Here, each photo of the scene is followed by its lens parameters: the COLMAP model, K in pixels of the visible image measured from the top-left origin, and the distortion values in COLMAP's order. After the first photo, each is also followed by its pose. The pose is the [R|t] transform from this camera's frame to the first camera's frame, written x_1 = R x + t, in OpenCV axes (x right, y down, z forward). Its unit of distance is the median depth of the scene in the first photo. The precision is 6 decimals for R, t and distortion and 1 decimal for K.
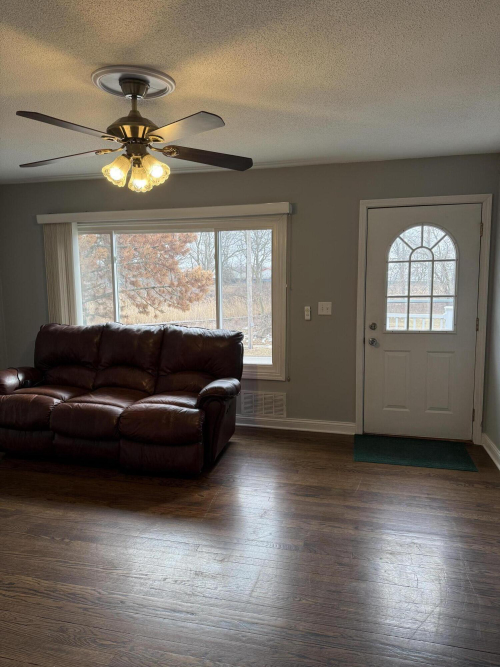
lens RADIAL K [[472.6, 0, 254.5], [0, 472.6, 333.1], [0, 0, 1]] dist [0.069205, -0.094582]
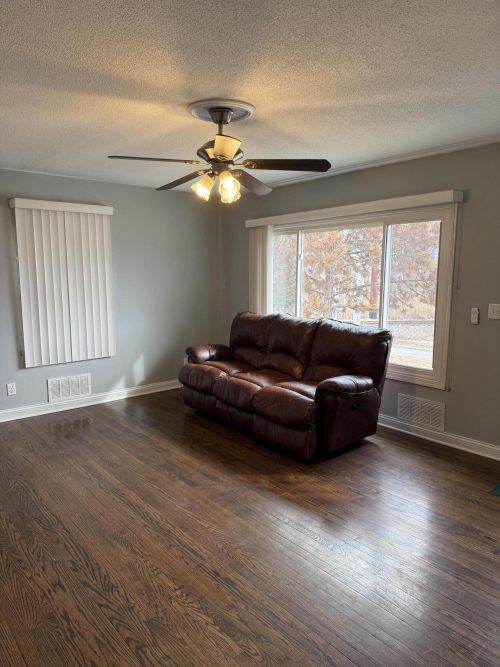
lens RADIAL K [[472.6, 0, 238.8], [0, 472.6, 337.7], [0, 0, 1]] dist [0.069205, -0.094582]
pose [[0.789599, 0.091190, -0.606810, 0.312364], [-0.075479, 0.995820, 0.051434, -0.015122], [0.608964, 0.005189, 0.793181, 0.050157]]
